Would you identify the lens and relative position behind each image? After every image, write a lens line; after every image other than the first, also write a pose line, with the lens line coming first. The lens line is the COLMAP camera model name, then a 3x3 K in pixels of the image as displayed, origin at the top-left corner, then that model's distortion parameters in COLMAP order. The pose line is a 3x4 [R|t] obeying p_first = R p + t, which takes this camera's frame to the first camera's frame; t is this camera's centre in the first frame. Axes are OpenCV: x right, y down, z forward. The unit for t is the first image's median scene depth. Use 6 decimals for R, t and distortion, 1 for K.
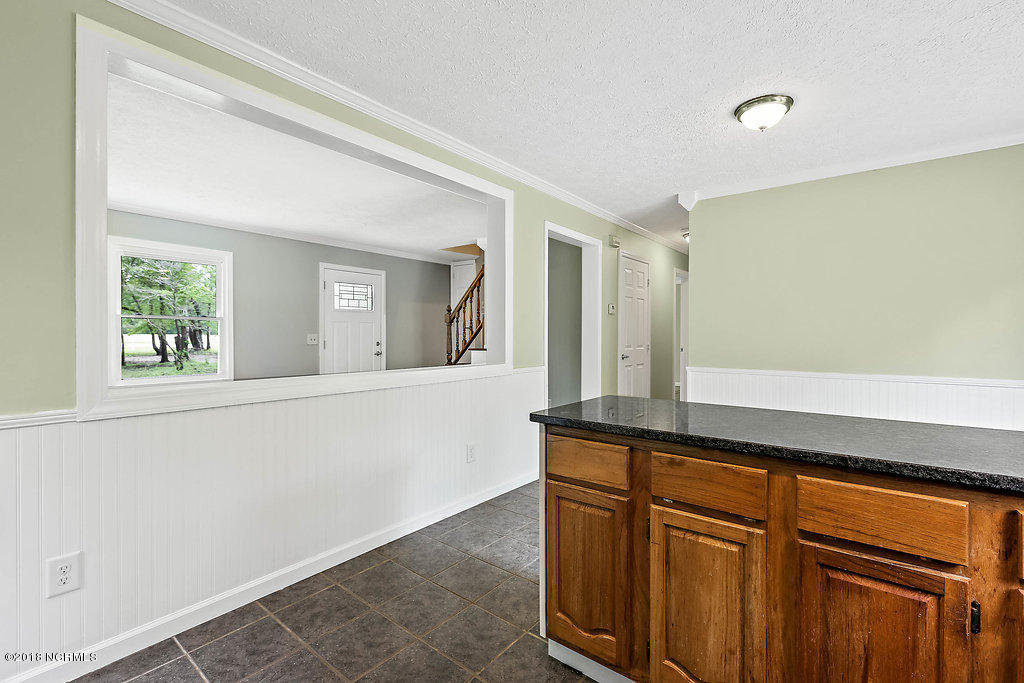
lens RADIAL K [[470.6, 0, 526.4], [0, 470.6, 336.7], [0, 0, 1]] dist [-0.009452, 0.003414]
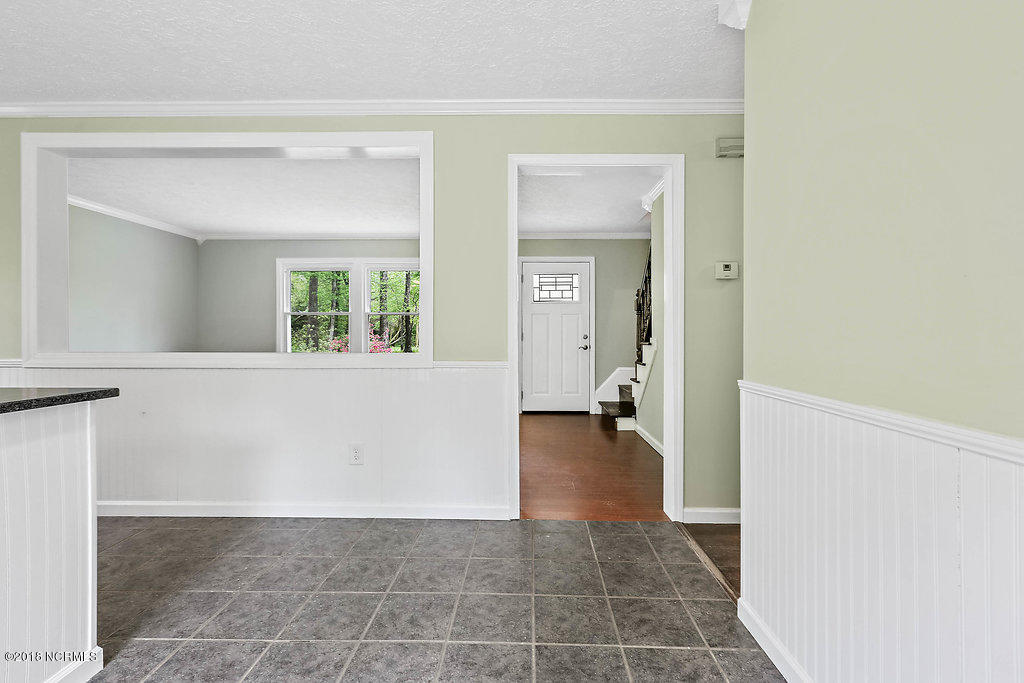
lens RADIAL K [[470.6, 0, 517.1], [0, 470.6, 330.8], [0, 0, 1]] dist [-0.009452, 0.003414]
pose [[0.586148, -0.001589, -0.810202, 0.382702], [-0.006512, 0.999957, -0.006673, 0.011802], [0.810178, 0.009188, 0.586112, 0.371107]]
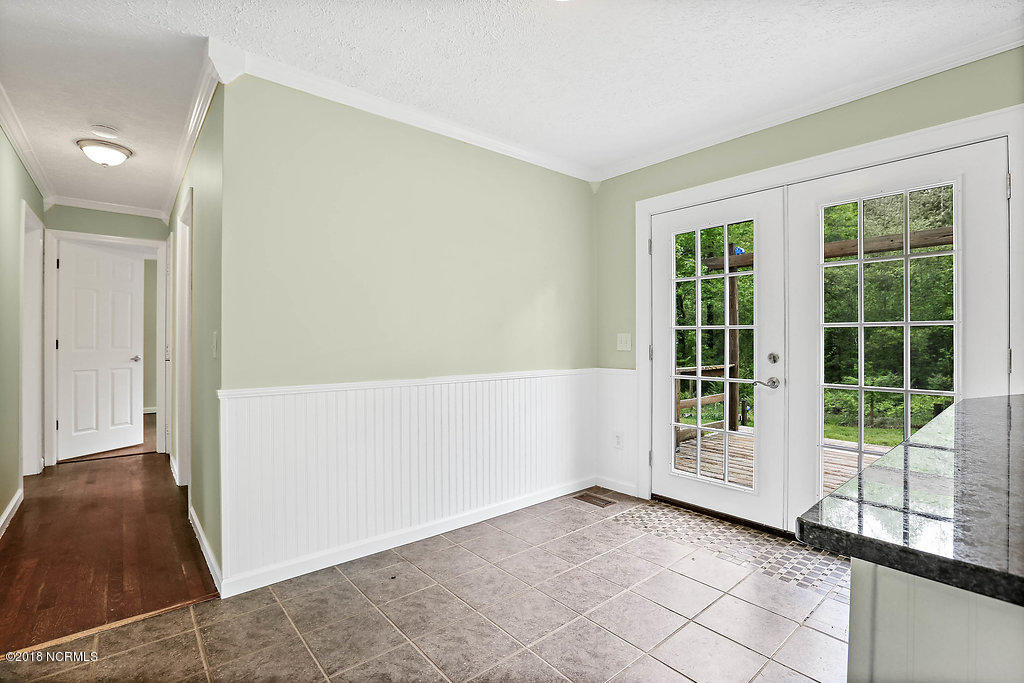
lens RADIAL K [[470.6, 0, 514.9], [0, 470.6, 339.0], [0, 0, 1]] dist [-0.009452, 0.003414]
pose [[0.207245, 0.005653, 0.978273, -0.055418], [0.007297, 0.999947, -0.007324, 0.007796], [-0.978262, 0.008657, 0.207193, 0.383989]]
